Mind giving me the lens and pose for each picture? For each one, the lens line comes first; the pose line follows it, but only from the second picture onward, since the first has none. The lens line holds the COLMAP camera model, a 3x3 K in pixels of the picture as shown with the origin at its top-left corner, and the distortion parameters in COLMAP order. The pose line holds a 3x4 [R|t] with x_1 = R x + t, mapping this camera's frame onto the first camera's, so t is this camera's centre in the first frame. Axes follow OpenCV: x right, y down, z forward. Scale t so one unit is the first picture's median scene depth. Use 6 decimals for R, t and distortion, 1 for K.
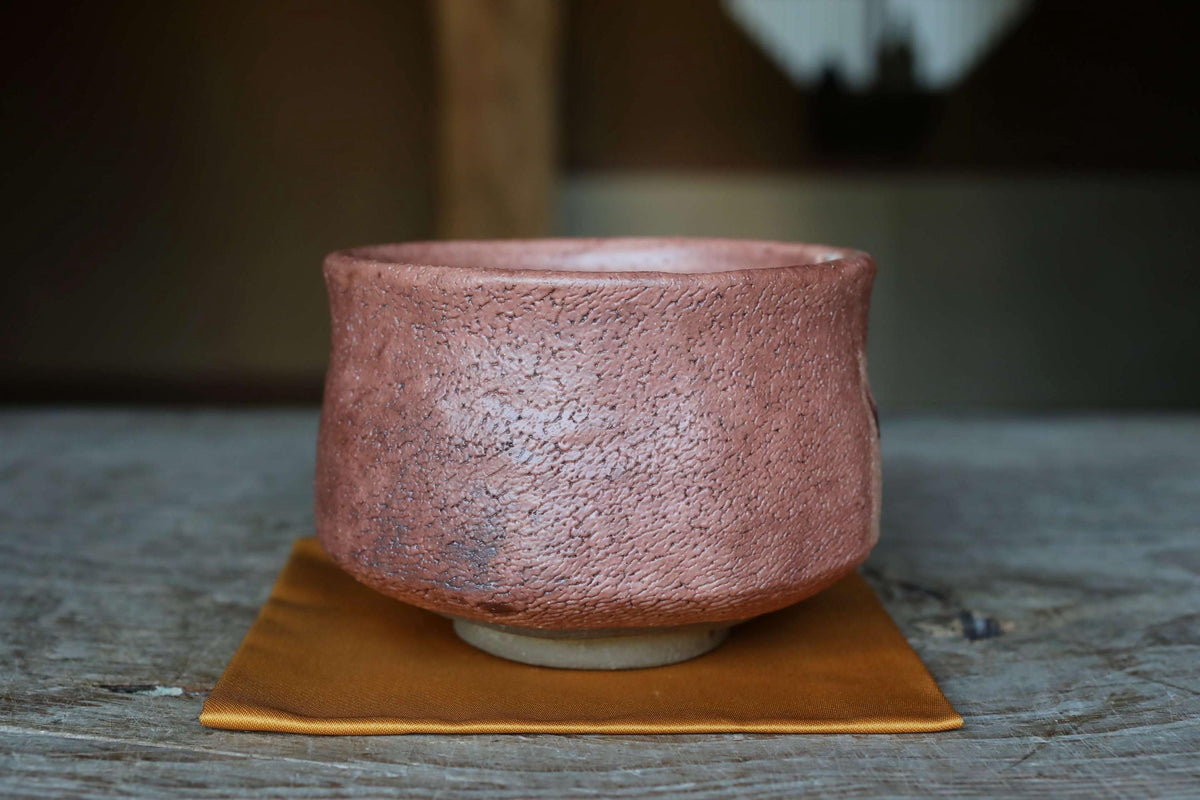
lens RADIAL K [[1852.3, 0, 600.0], [0, 1852.3, 400.0], [0, 0, 1]] dist [-0.007723, 0.172329]
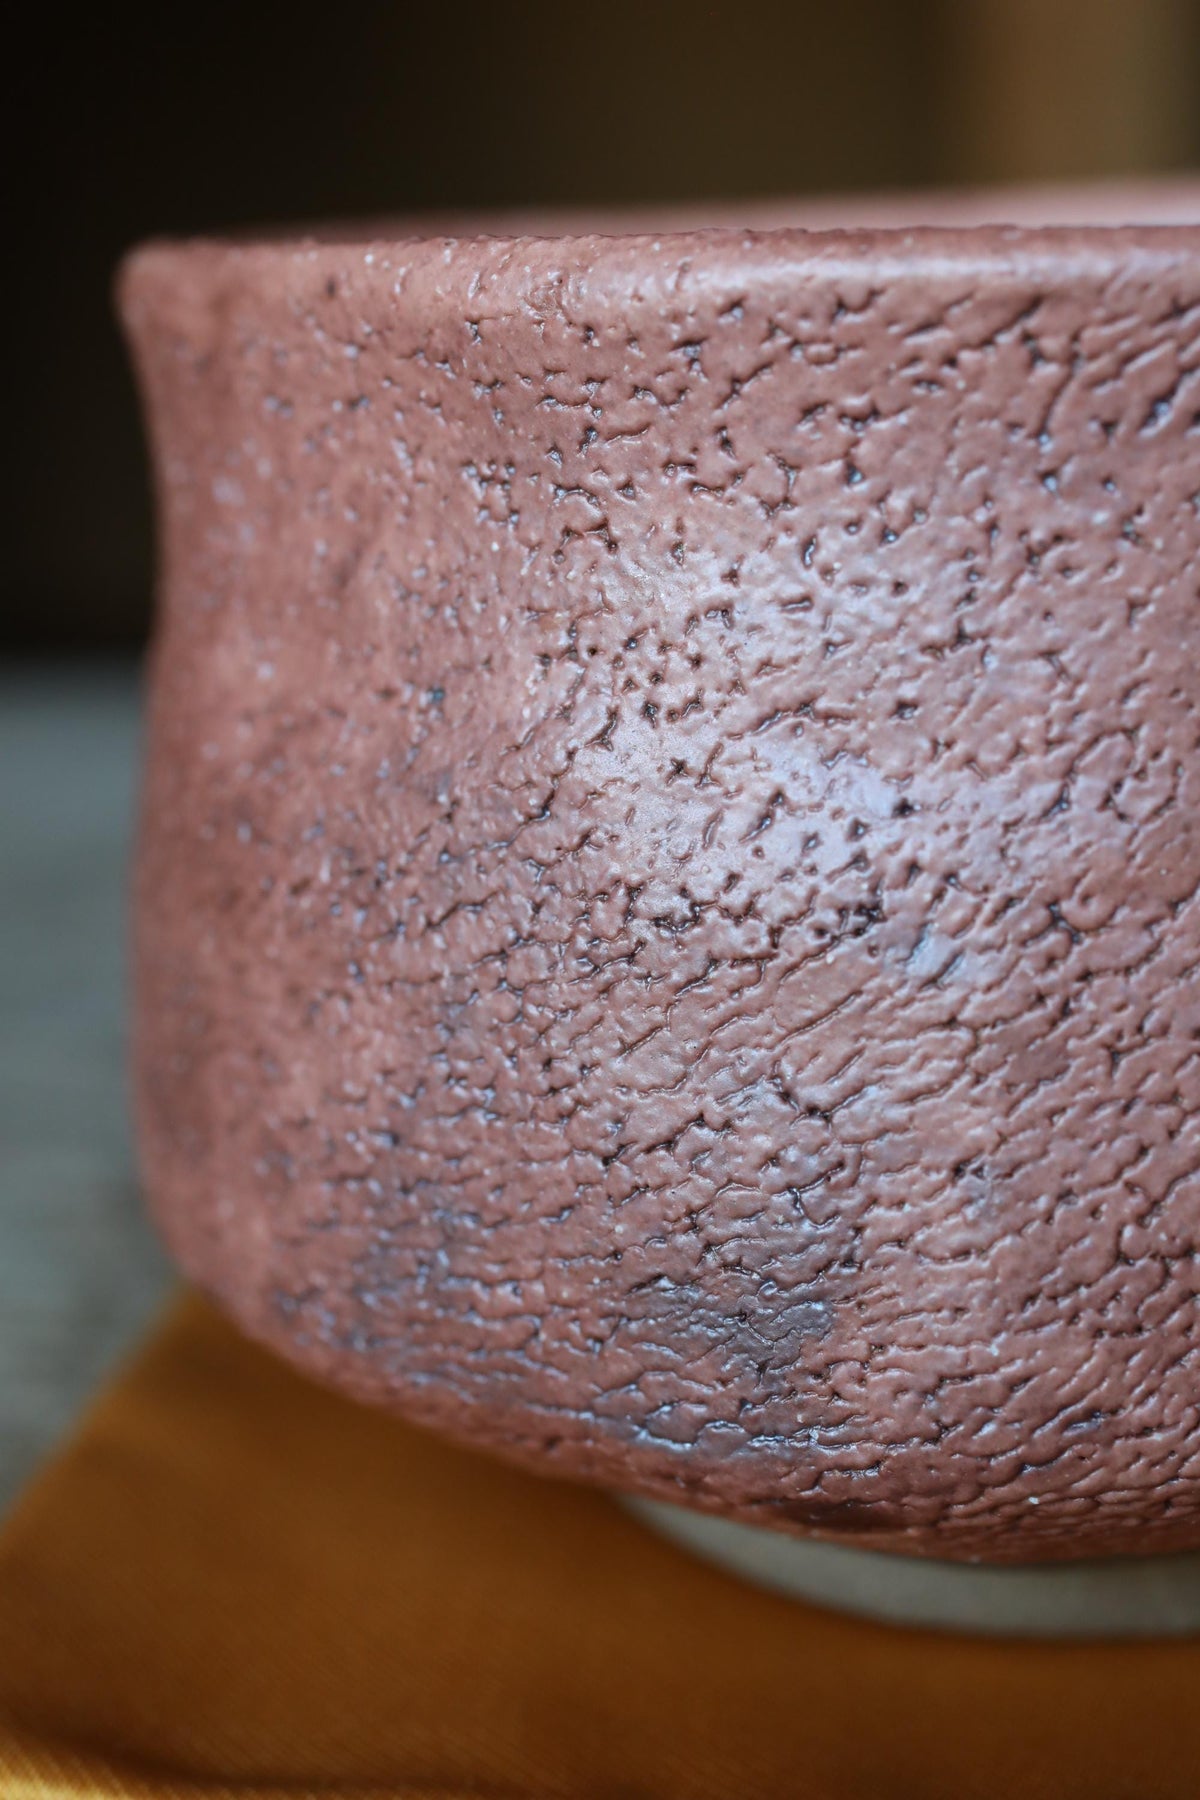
lens RADIAL K [[3005.4, 0, 600.0], [0, 3005.4, 900.0], [0, 0, 1]] dist [-0.019927, 0.255934]
pose [[0.999340, -0.036291, -0.001618, -0.085495], [0.036302, 0.996027, 0.081320, -0.013361], [-0.001340, -0.081325, 0.996687, 0.576763]]
